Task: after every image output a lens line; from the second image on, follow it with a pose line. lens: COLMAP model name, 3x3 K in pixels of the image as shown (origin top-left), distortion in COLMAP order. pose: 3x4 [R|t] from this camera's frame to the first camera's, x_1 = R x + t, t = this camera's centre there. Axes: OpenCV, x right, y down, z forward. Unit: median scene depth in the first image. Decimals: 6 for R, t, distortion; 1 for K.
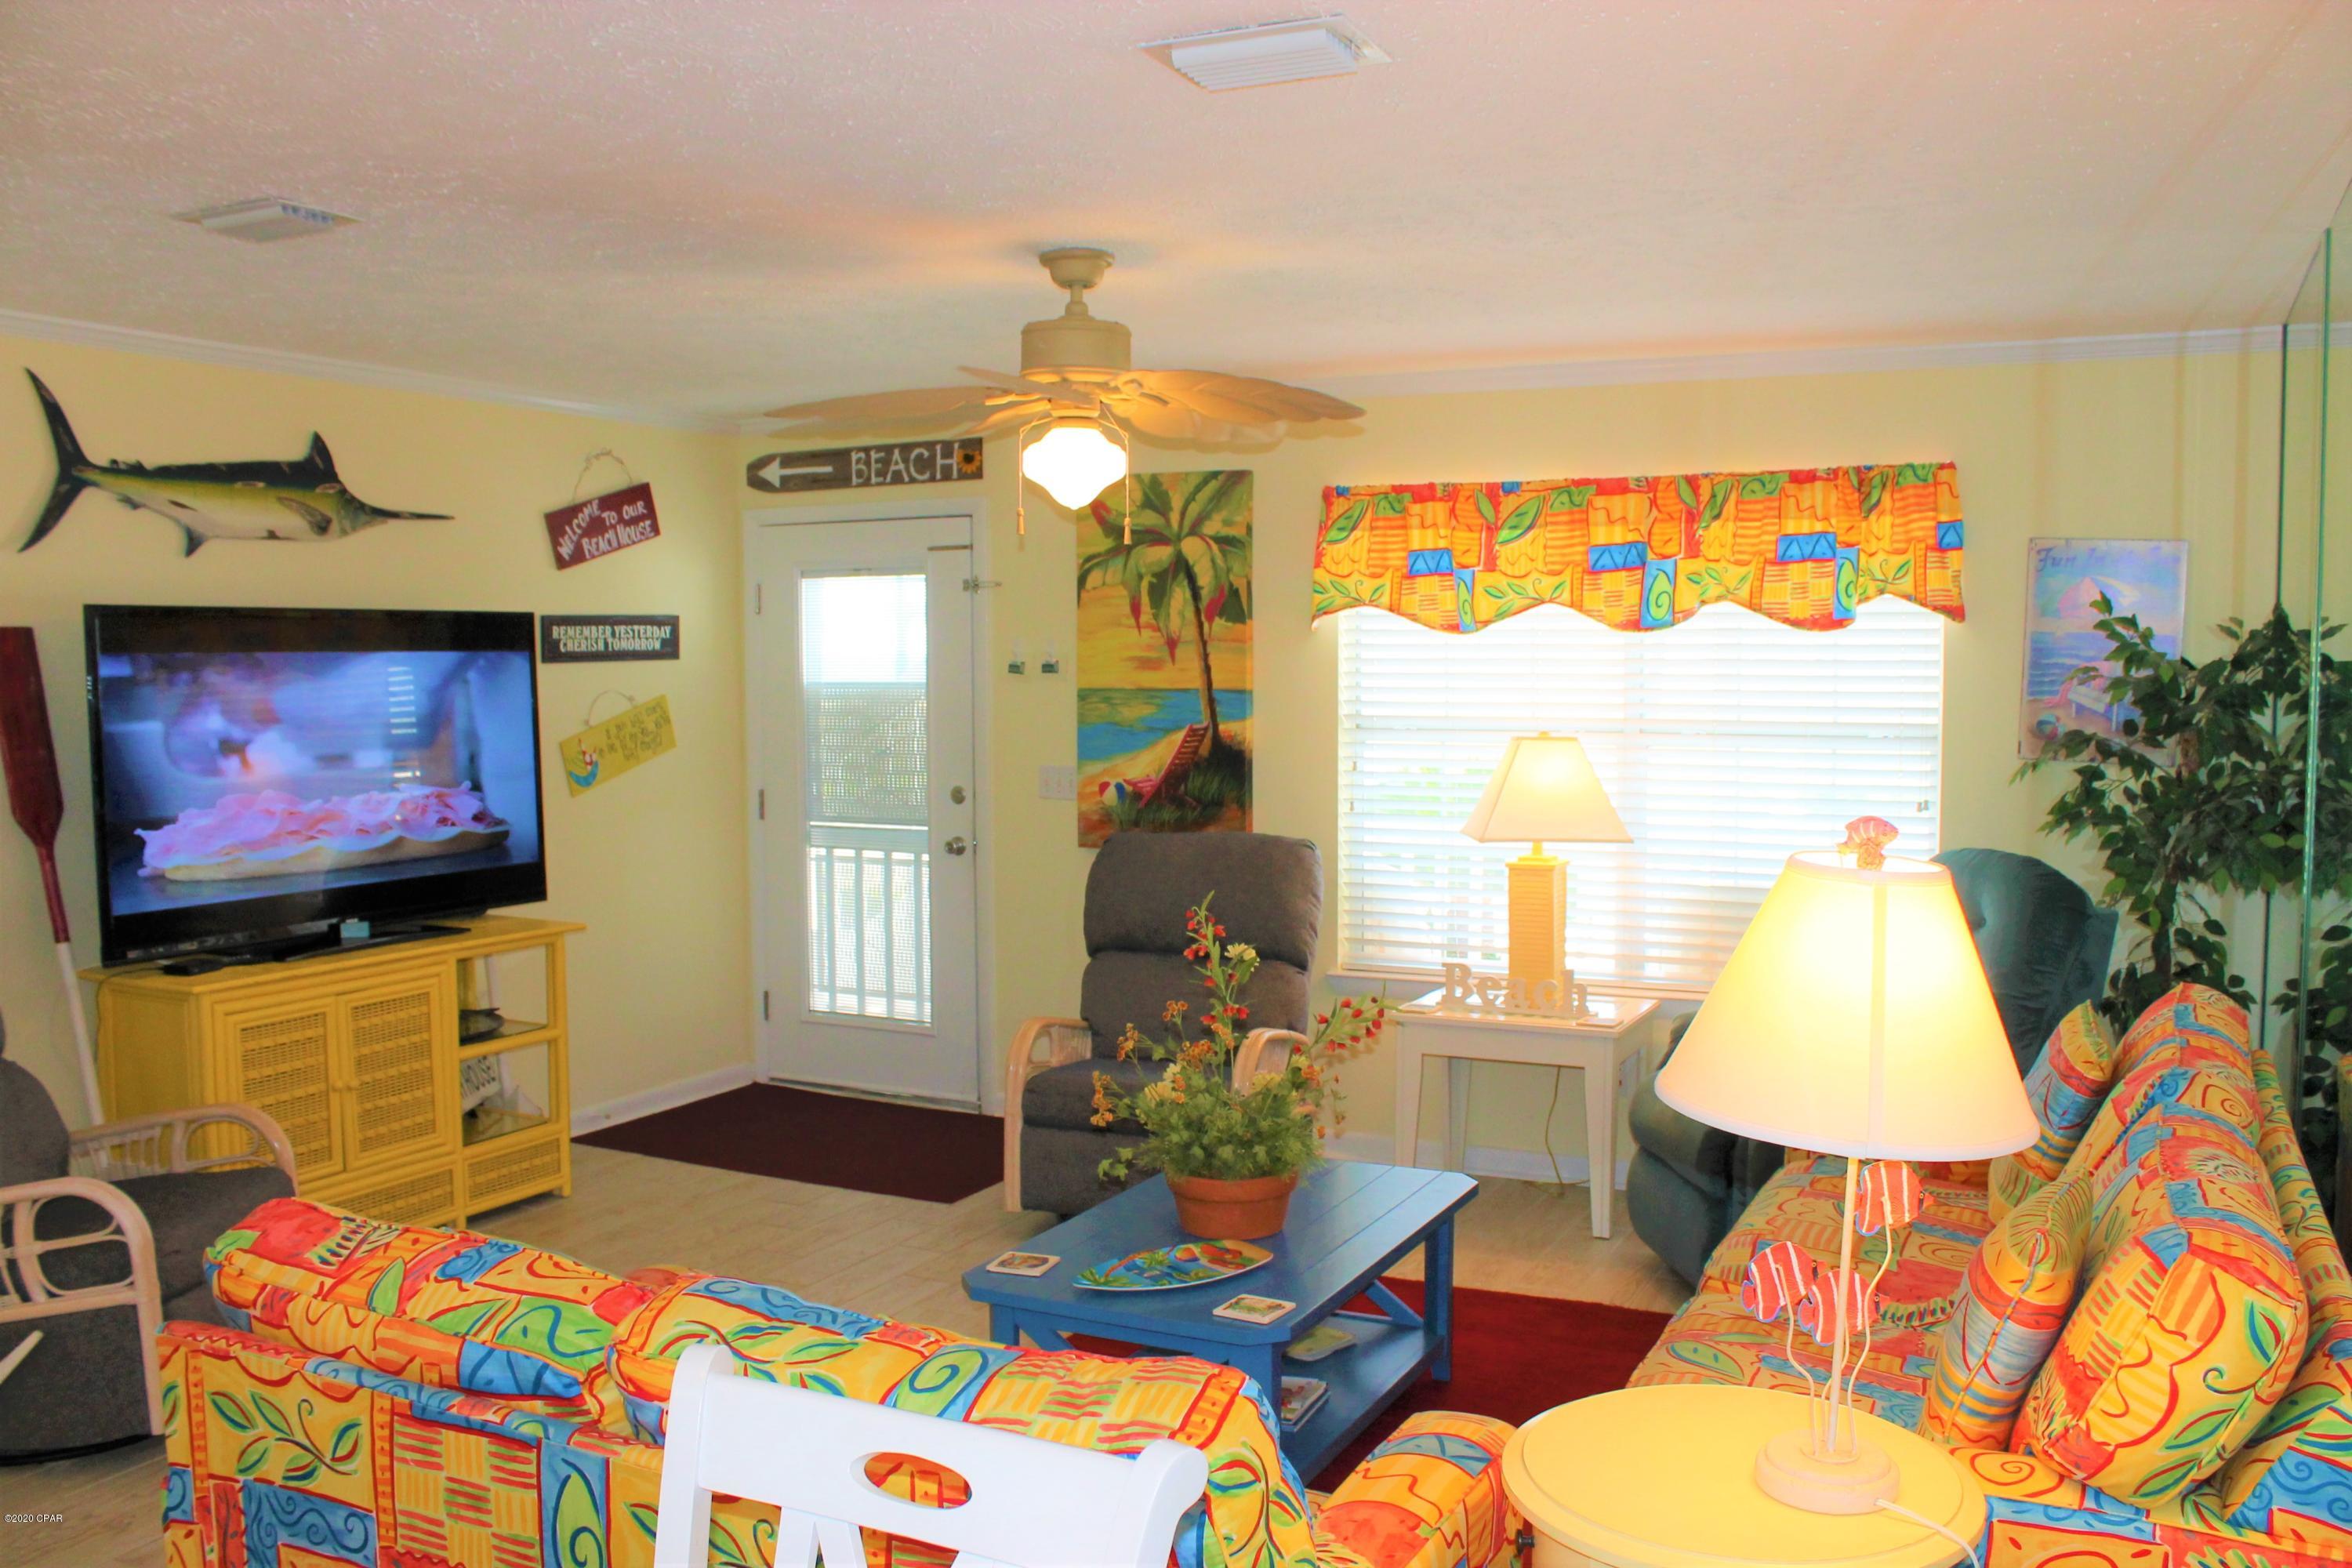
lens RADIAL K [[1961.0, 0, 1185.6], [0, 1961.0, 777.6], [0, 0, 1]] dist [-0.152438, 0.102092]
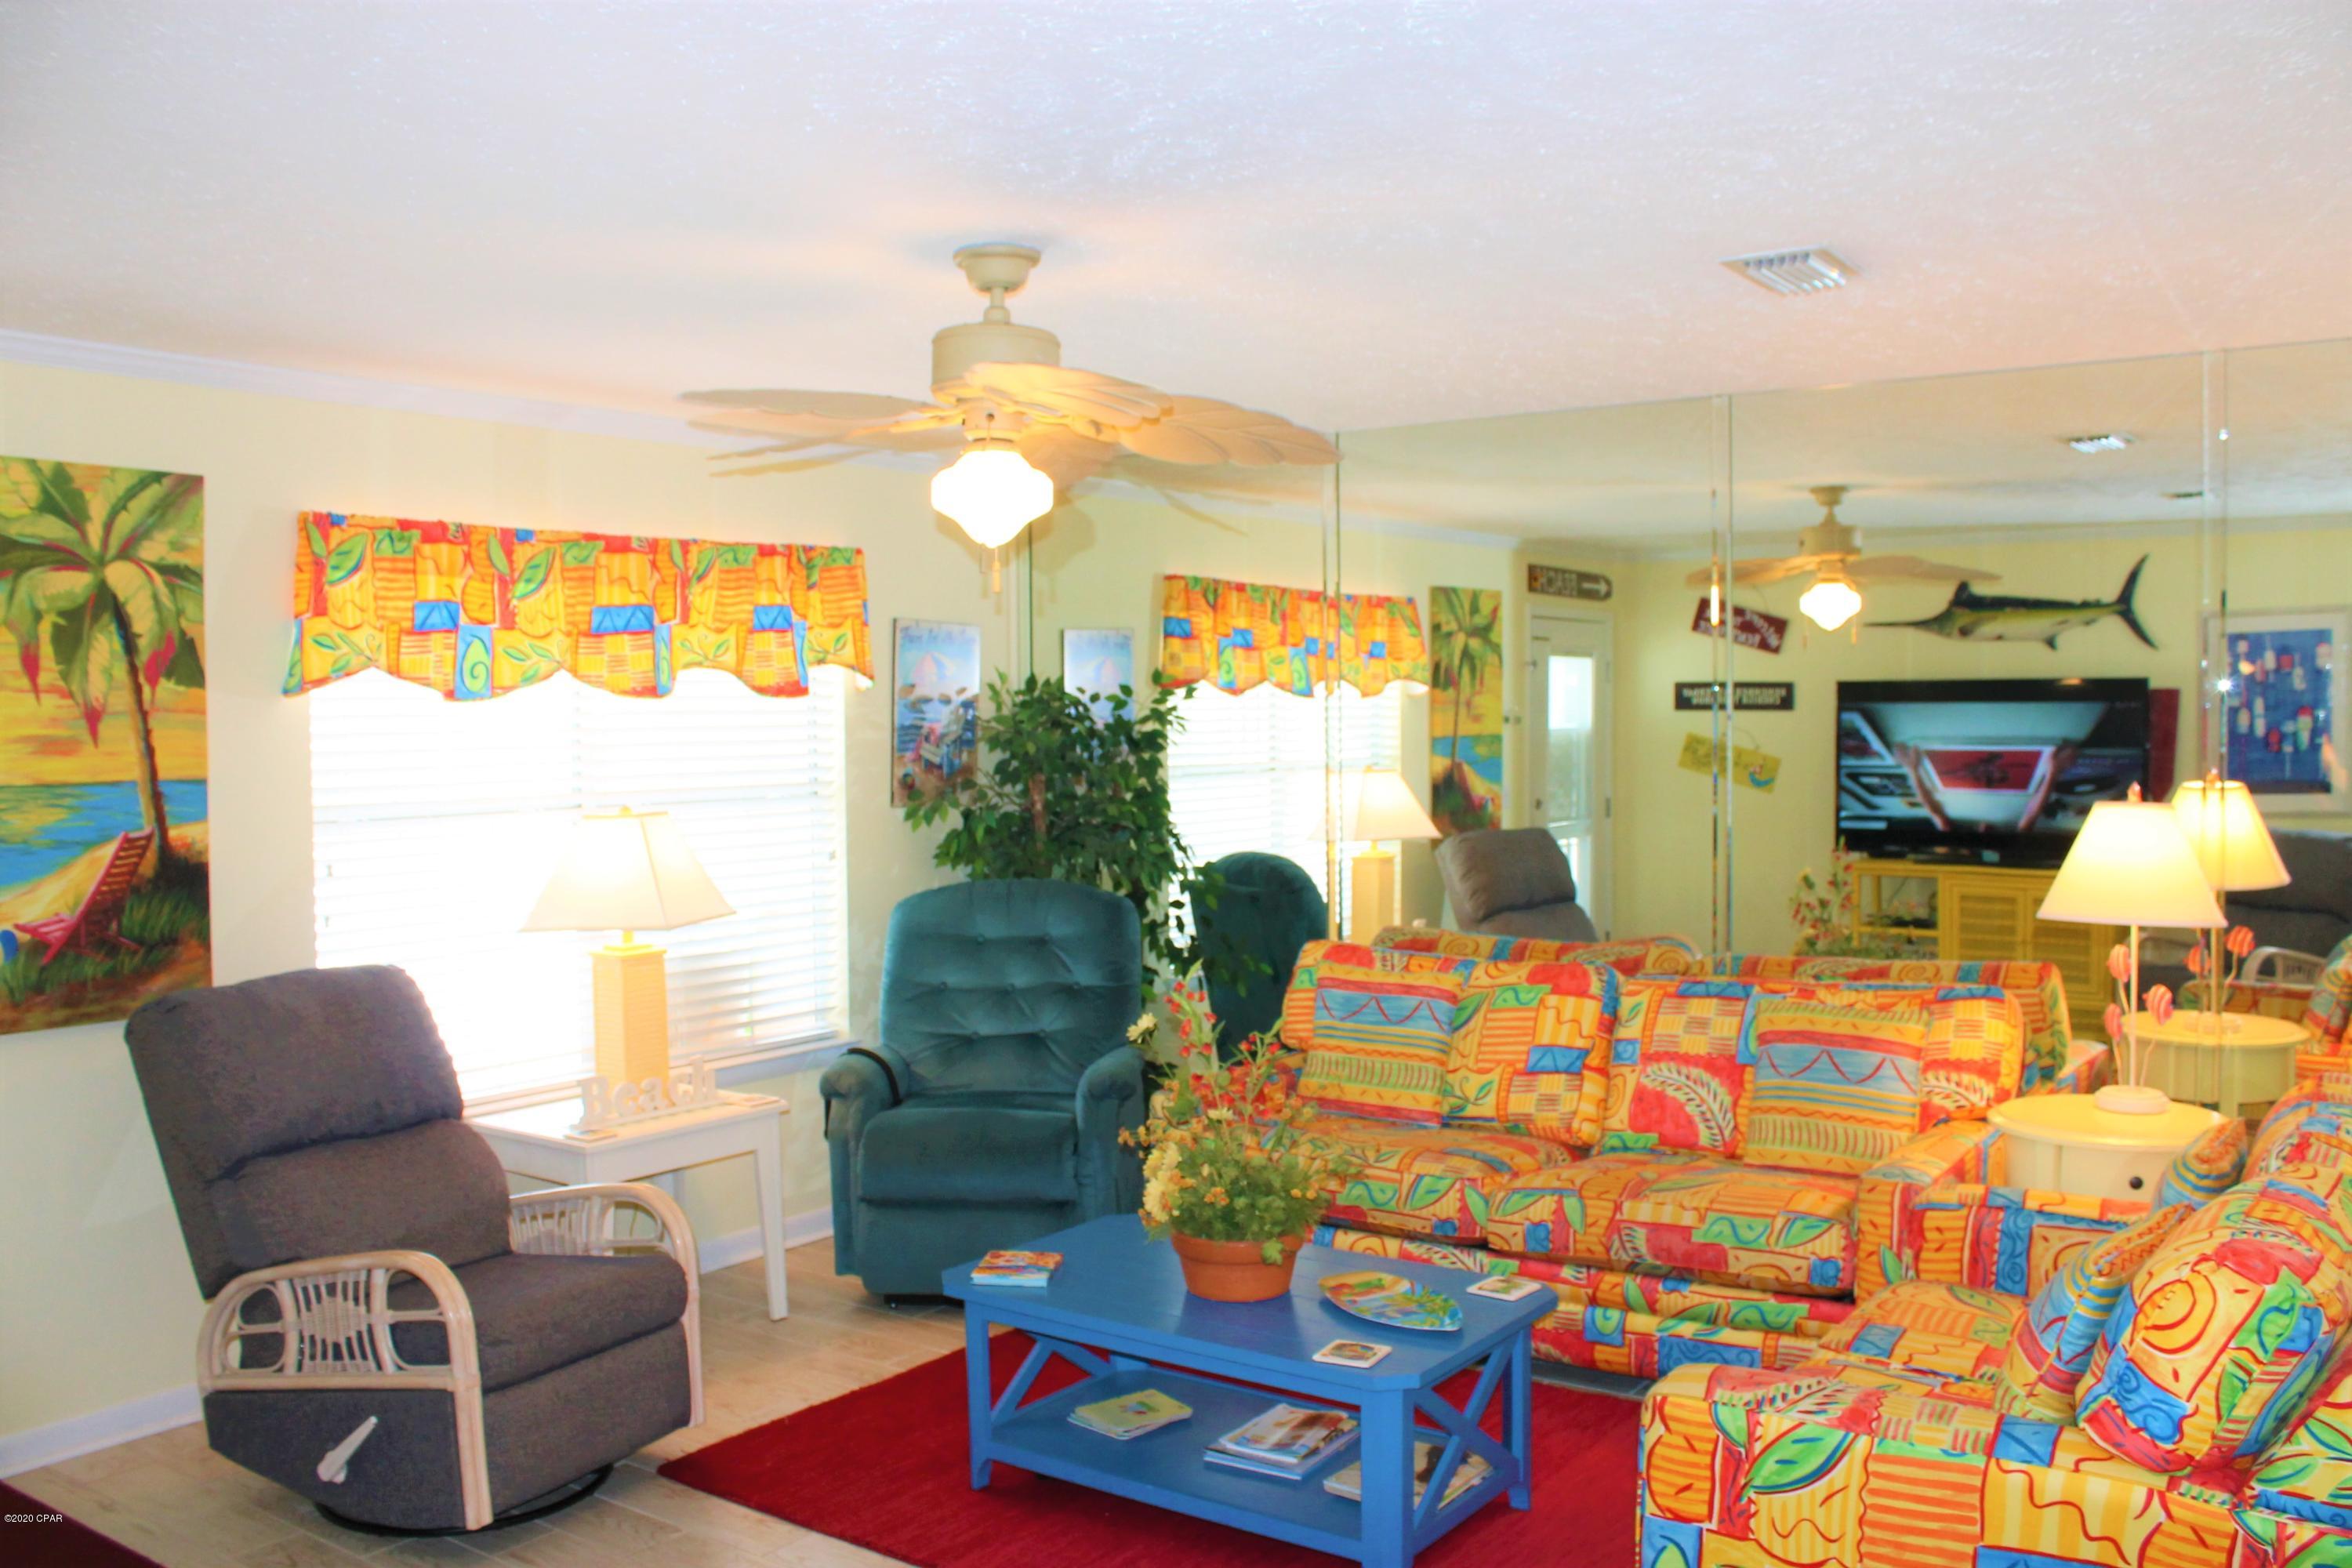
lens RADIAL K [[1961.0, 0, 1221.7], [0, 1961.0, 747.0], [0, 0, 1]] dist [-0.152438, 0.102092]
pose [[0.162387, -0.017872, 0.986565, -0.595010], [0.074070, 0.997236, 0.005874, -0.032732], [-0.983943, 0.072121, 0.163262, 0.514776]]
